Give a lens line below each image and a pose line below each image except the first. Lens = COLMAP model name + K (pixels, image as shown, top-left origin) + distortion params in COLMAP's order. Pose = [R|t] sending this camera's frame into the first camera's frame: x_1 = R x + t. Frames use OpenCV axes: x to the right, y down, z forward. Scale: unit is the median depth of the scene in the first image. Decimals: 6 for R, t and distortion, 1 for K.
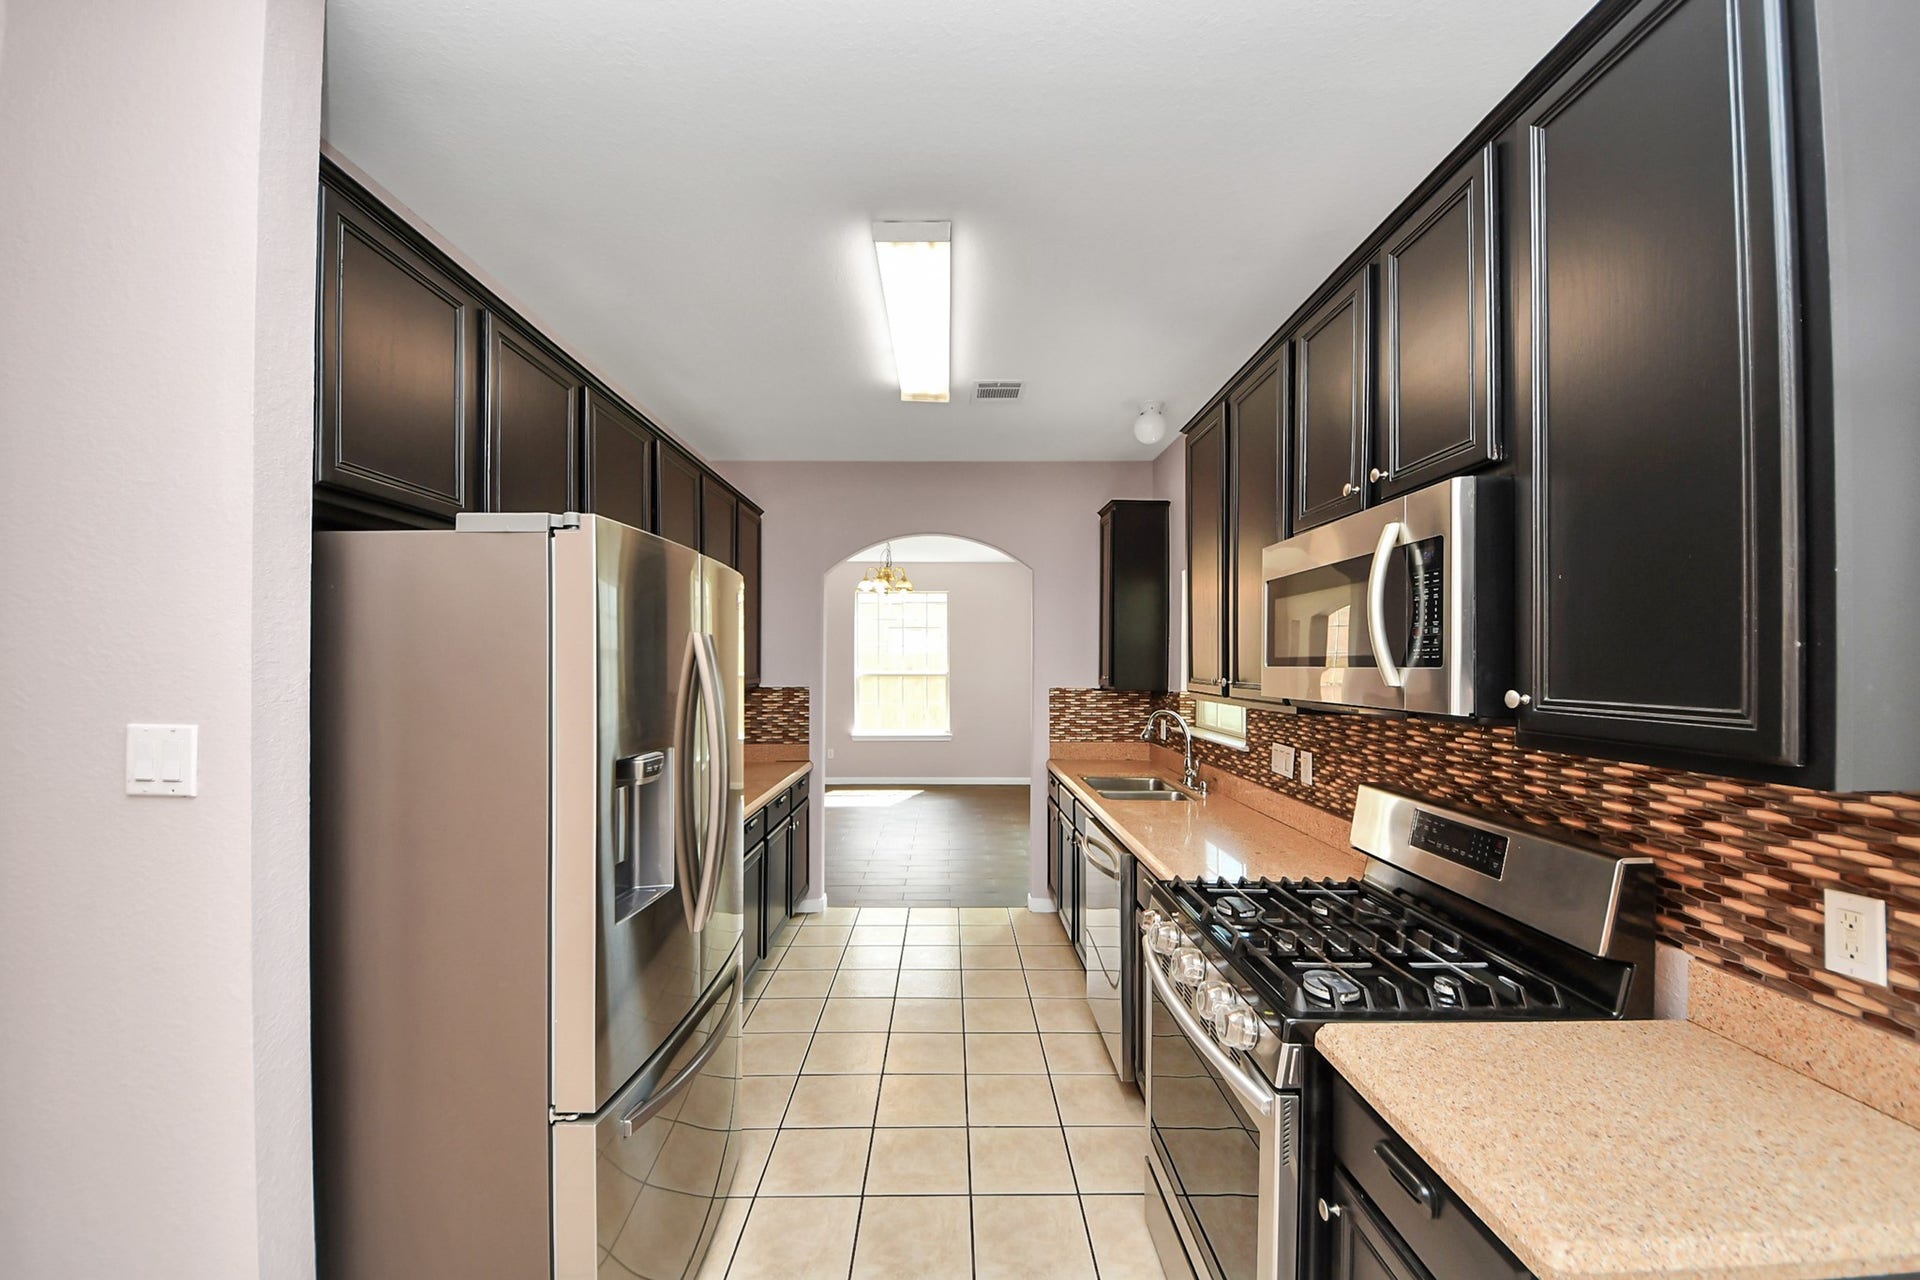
lens RADIAL K [[725.9, 0, 915.2], [0, 725.9, 643.2], [0, 0, 1]] dist [-0.035763, 0.000403]
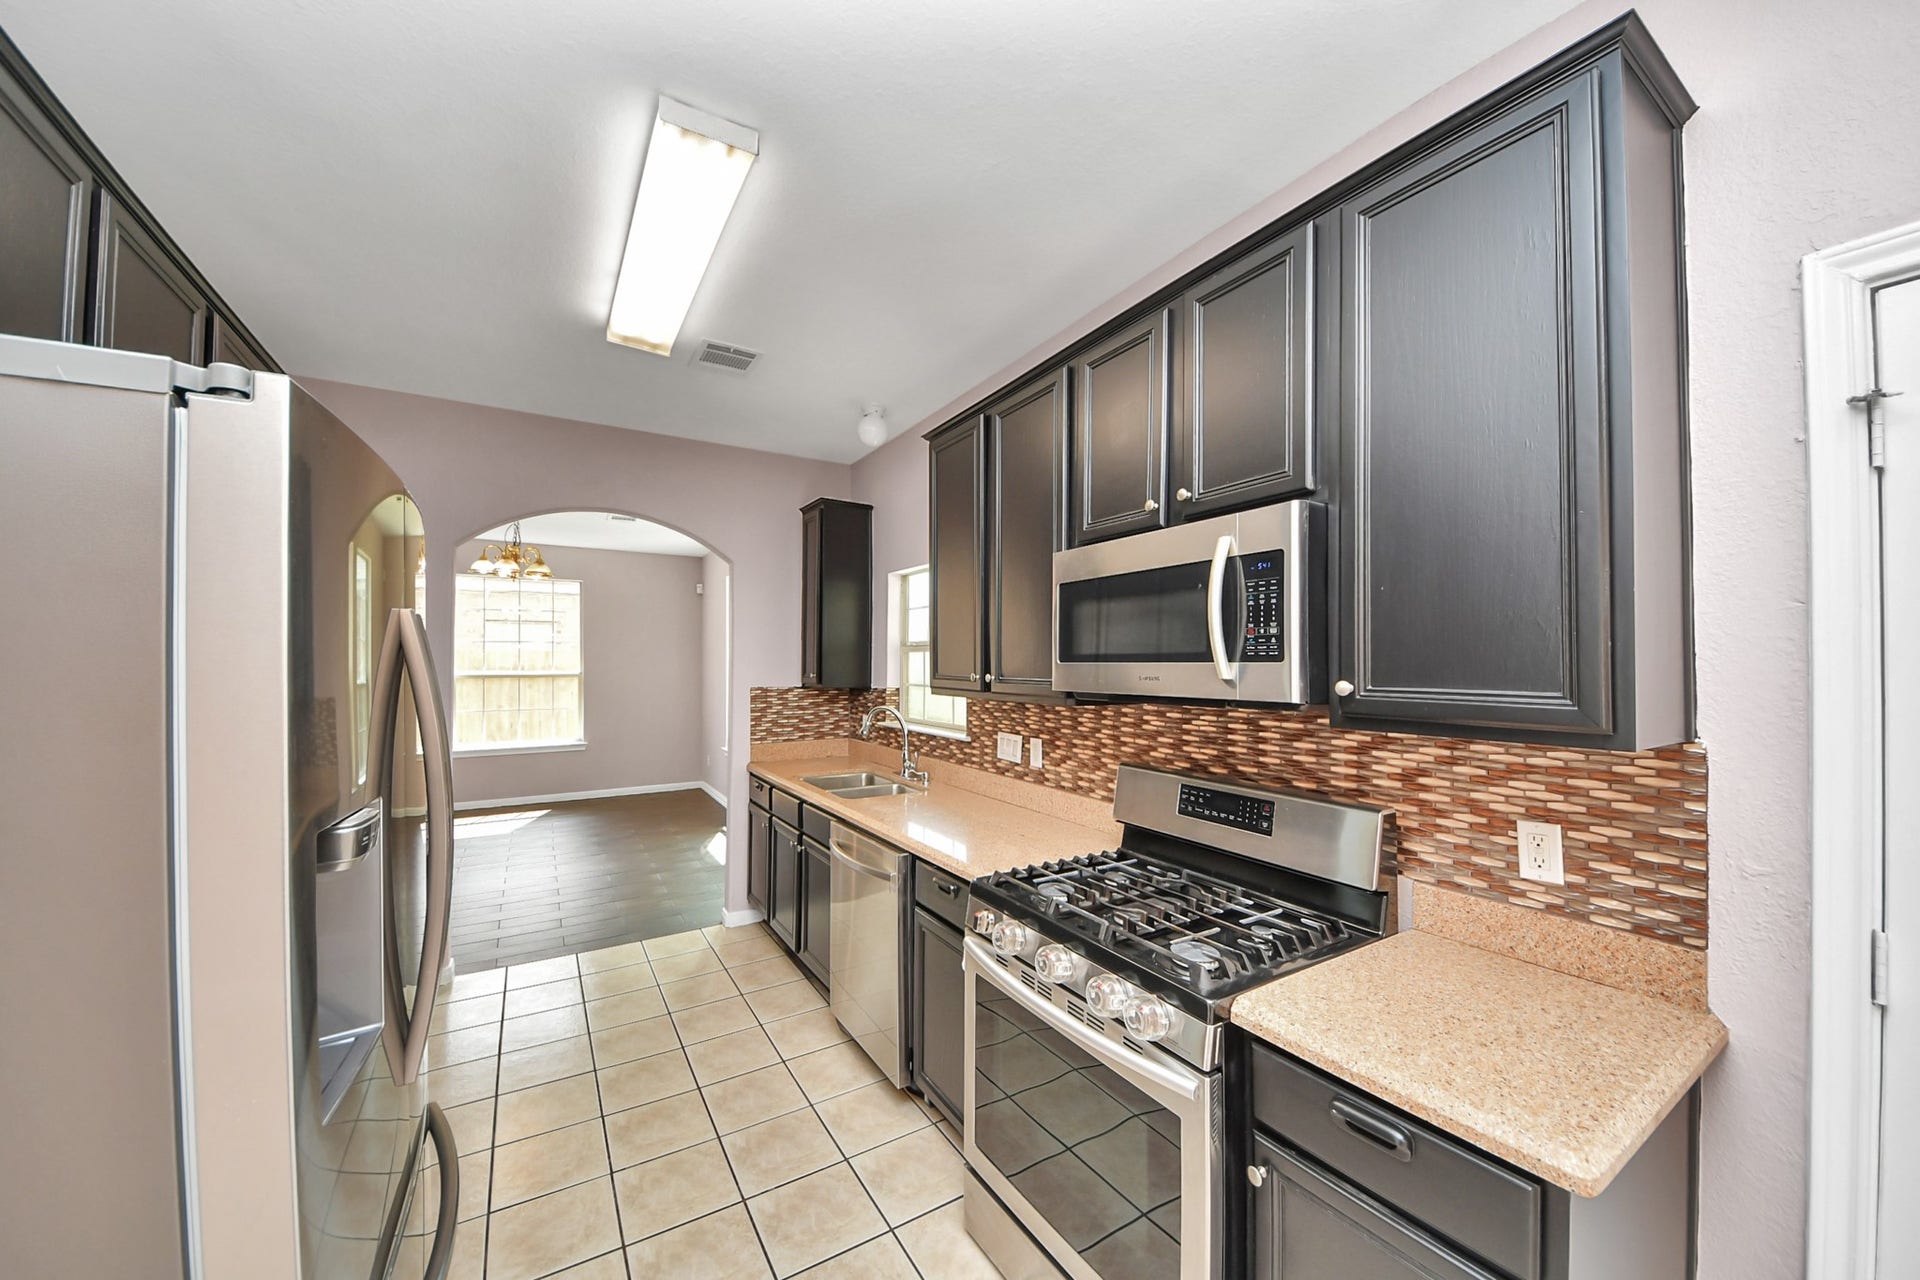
lens RADIAL K [[696.6, 0, 945.4], [0, 696.6, 647.2], [0, 0, 1]] dist [0.010445, -0.003428]
pose [[0.838924, 0.006252, 0.544212, -0.252263], [-0.010632, 0.999931, 0.004902, 0.005908], [-0.544144, -0.009898, 0.838933, 0.244173]]
